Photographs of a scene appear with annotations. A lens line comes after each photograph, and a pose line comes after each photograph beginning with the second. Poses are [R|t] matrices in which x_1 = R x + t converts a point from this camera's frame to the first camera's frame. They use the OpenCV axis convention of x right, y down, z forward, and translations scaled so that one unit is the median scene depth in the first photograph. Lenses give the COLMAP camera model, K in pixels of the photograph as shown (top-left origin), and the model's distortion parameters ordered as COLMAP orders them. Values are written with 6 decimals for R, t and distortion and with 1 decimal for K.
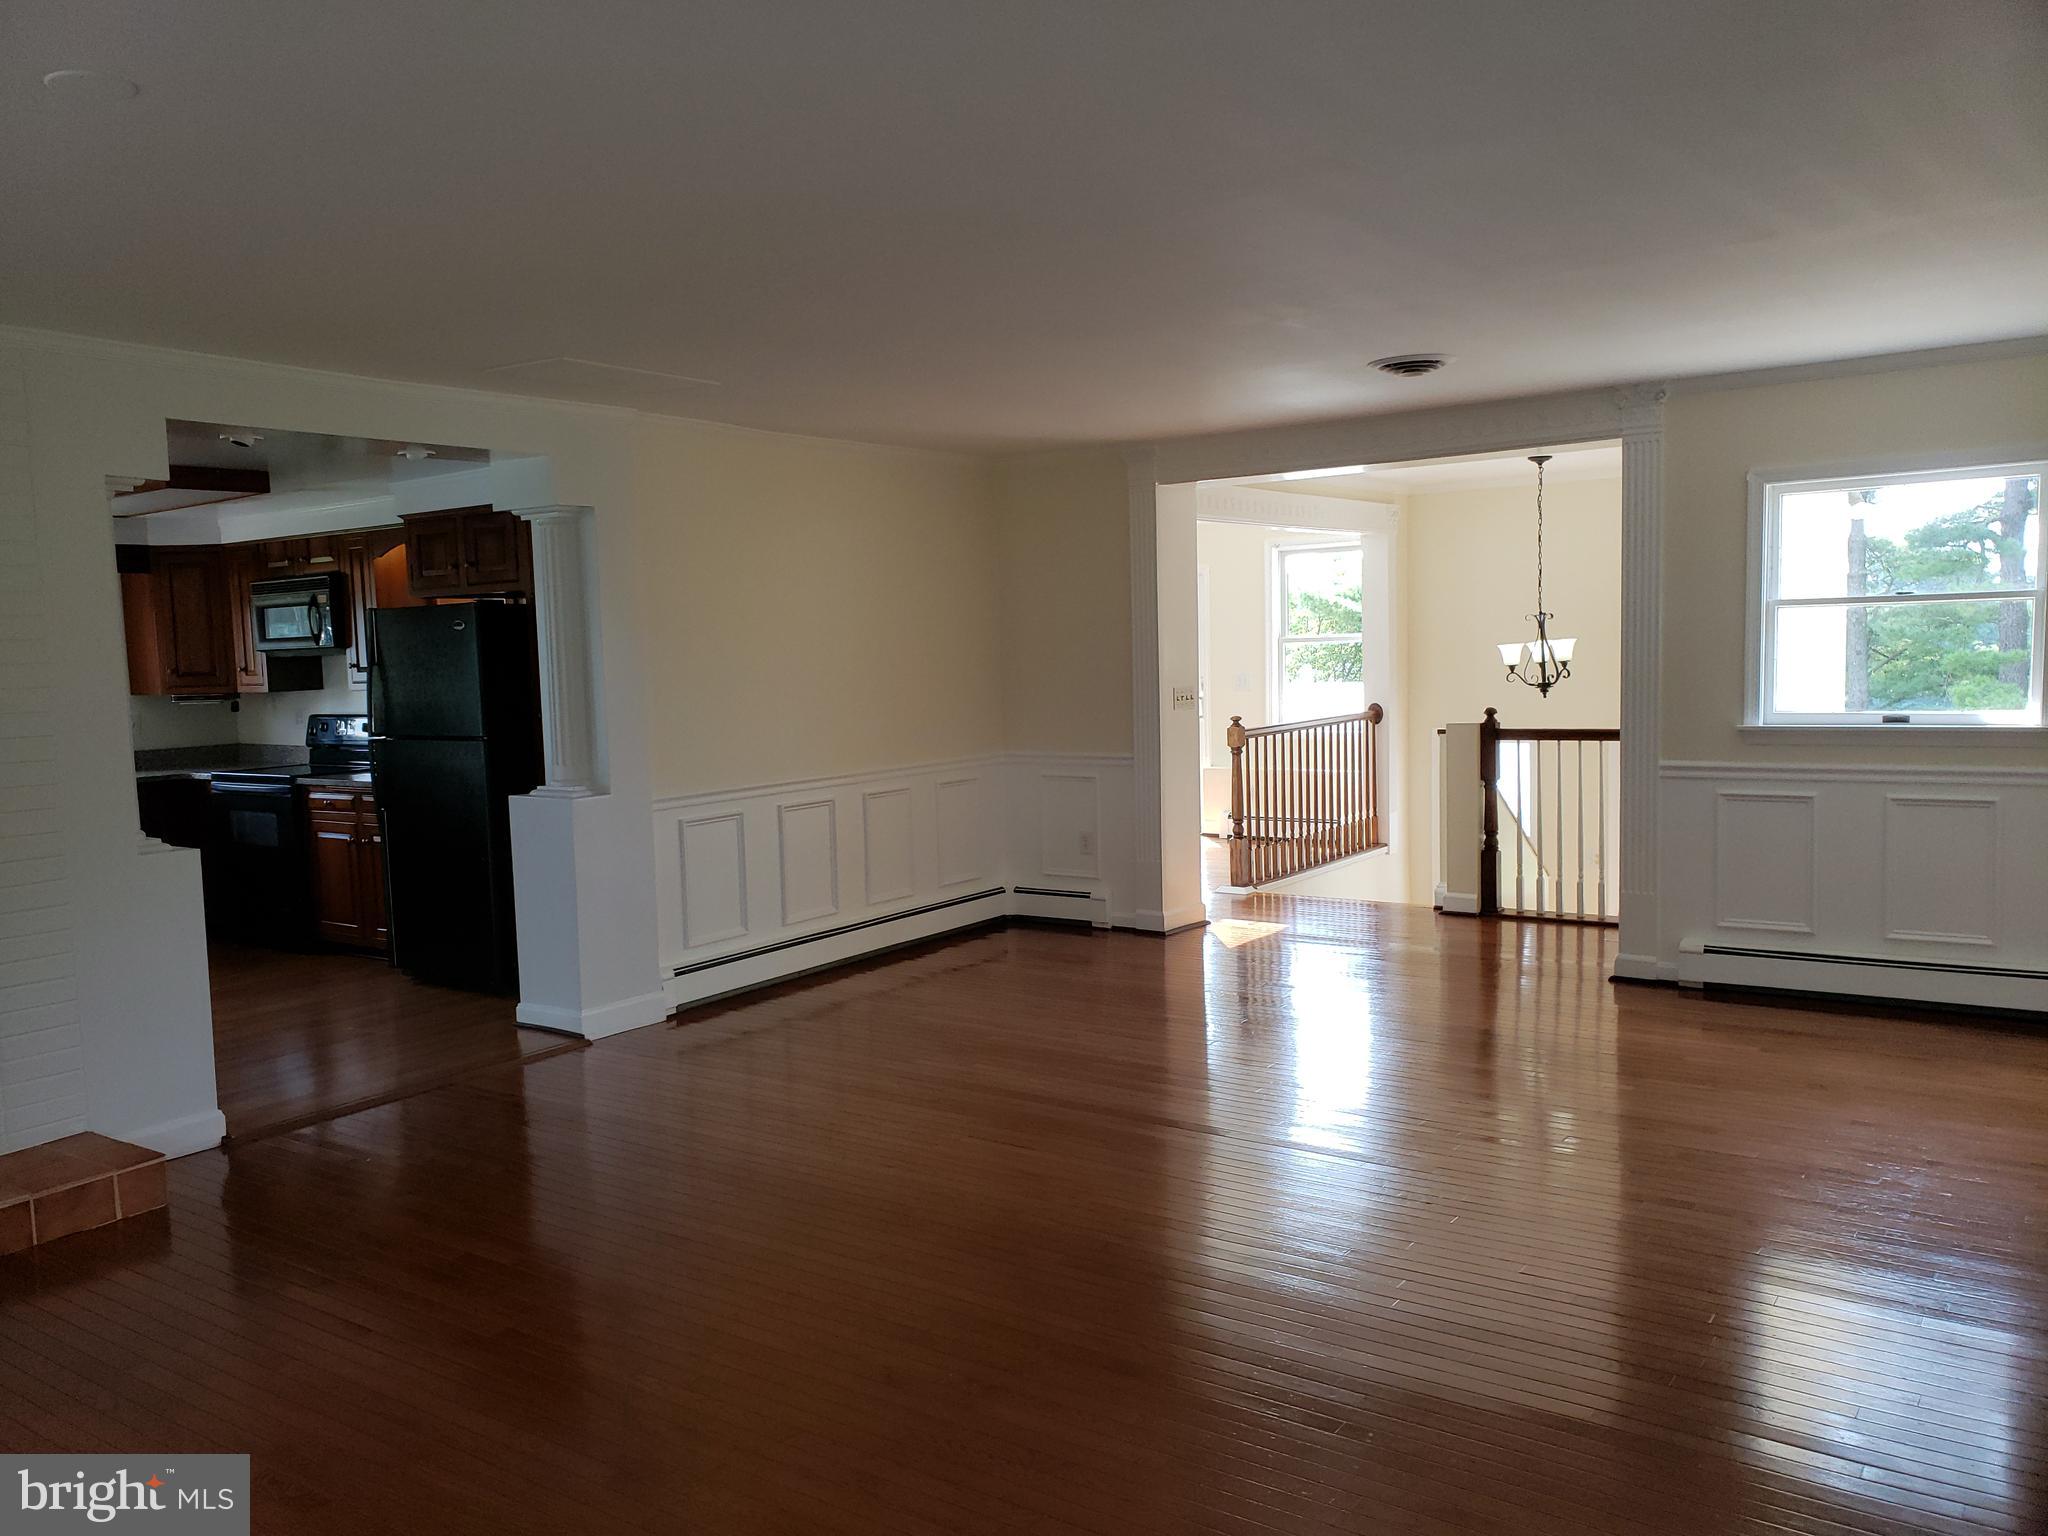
lens RADIAL K [[1527.5, 0, 1025.2], [0, 1527.5, 784.9], [0, 0, 1]] dist [0.055693, -0.118644]
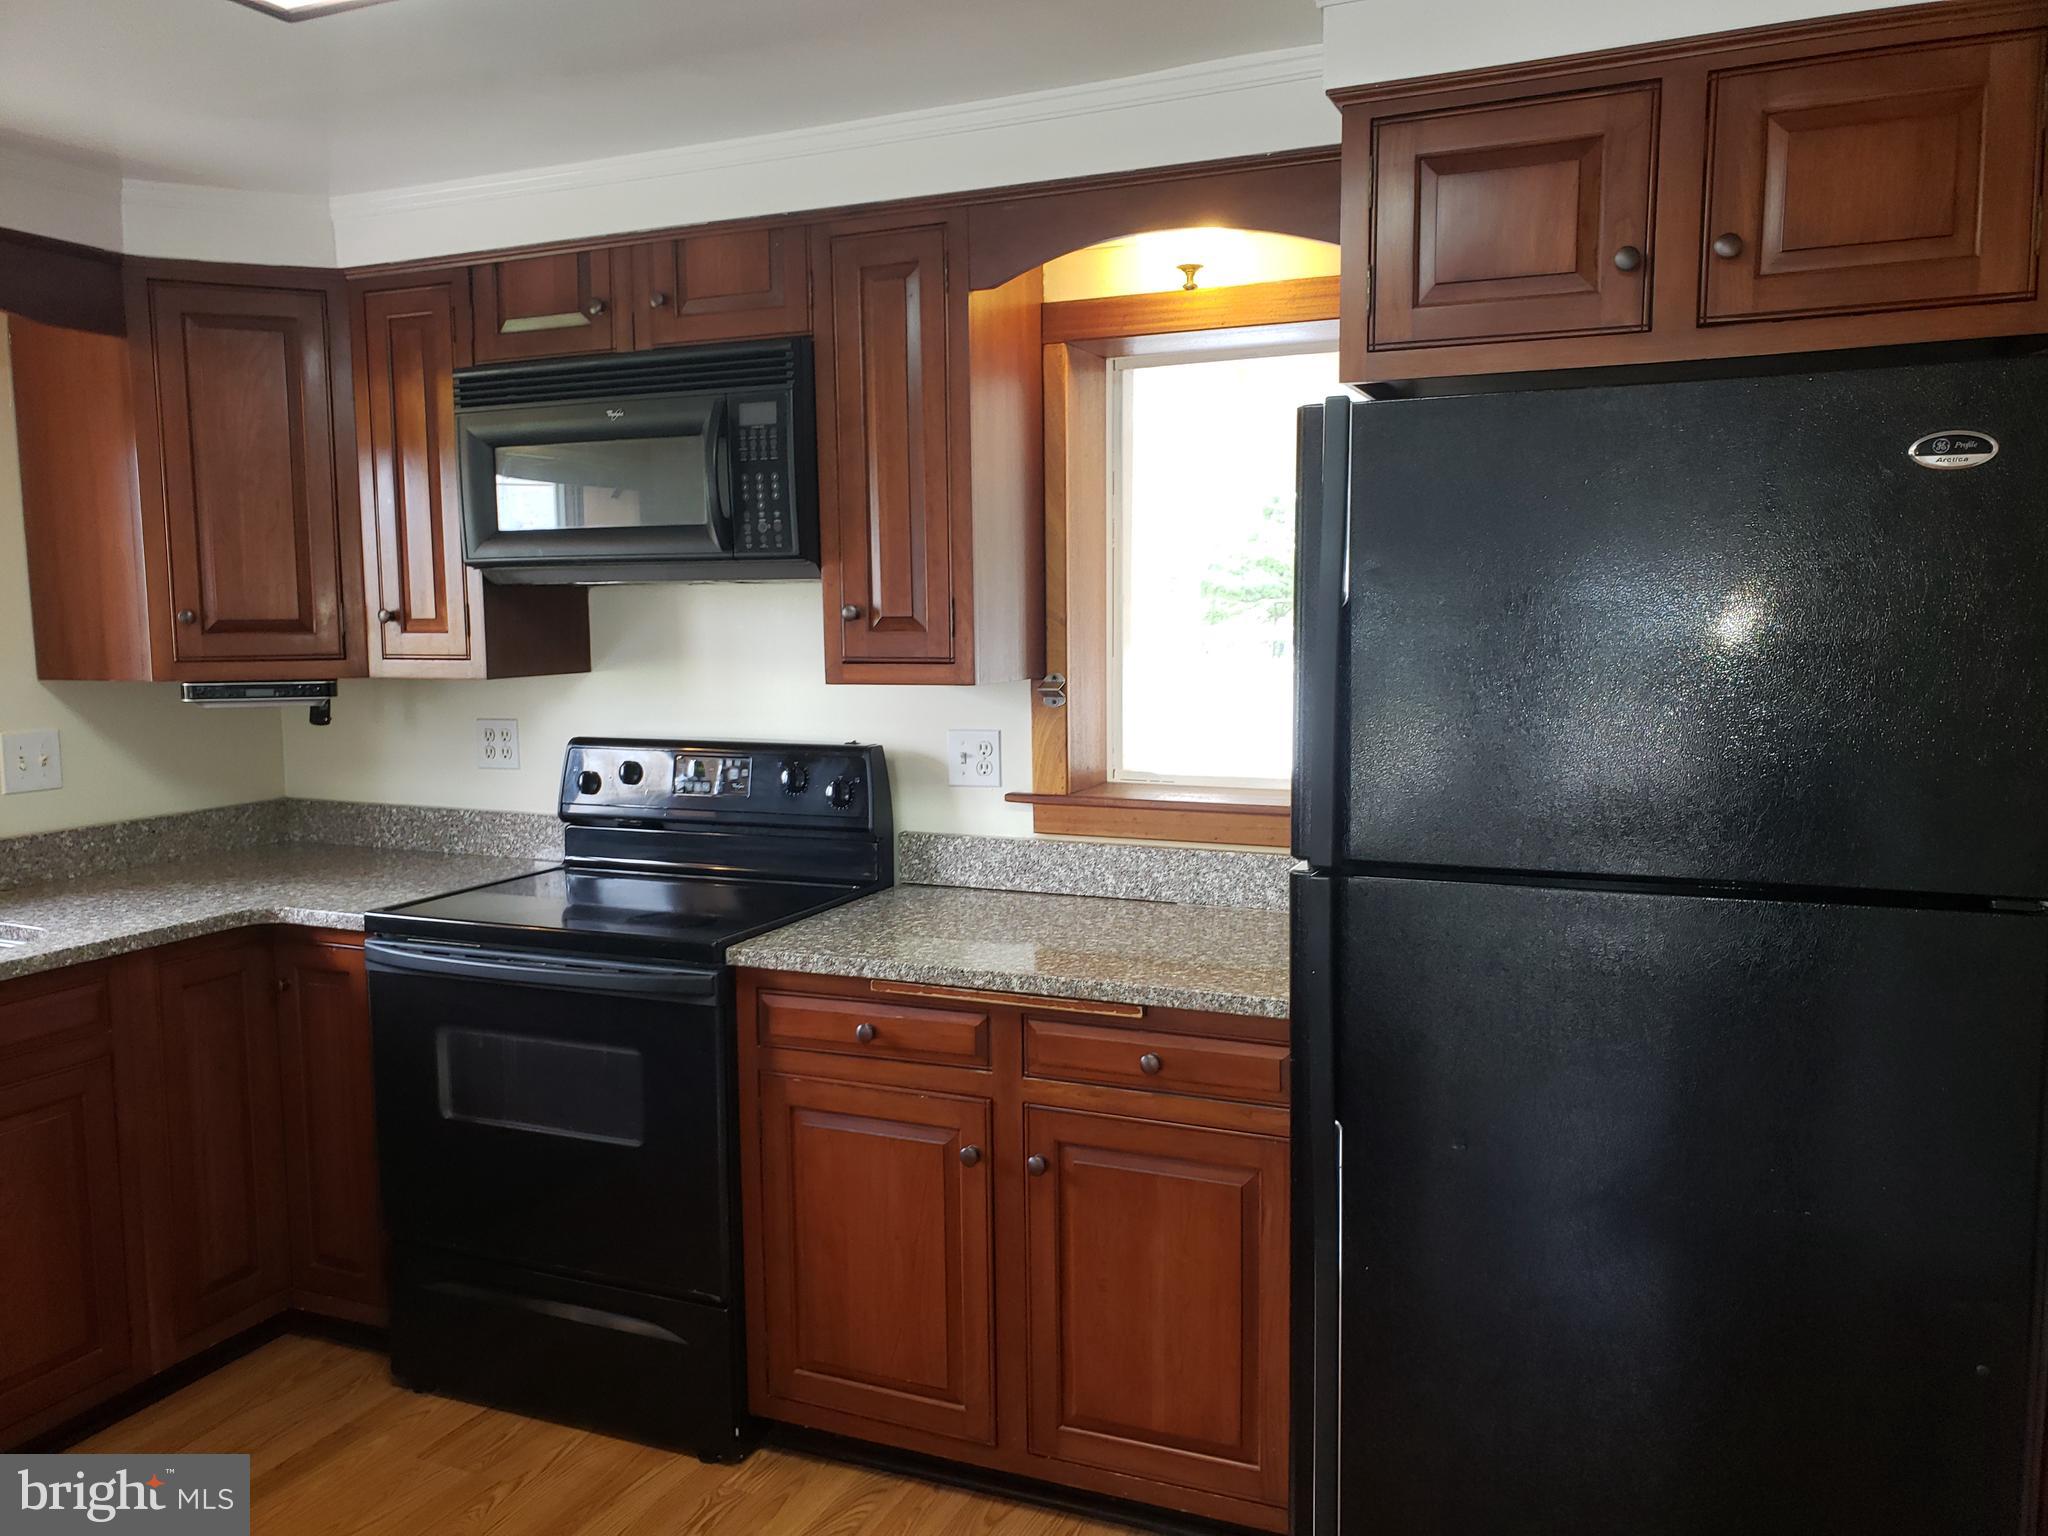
lens RADIAL K [[1527.5, 0, 1025.2], [0, 1527.5, 784.9], [0, 0, 1]] dist [0.055693, -0.118644]
pose [[0.974822, -0.003507, 0.222958, -0.451651], [0.000091, 0.999883, 0.015325, -0.040848], [-0.222985, -0.014919, 0.974708, 0.618797]]
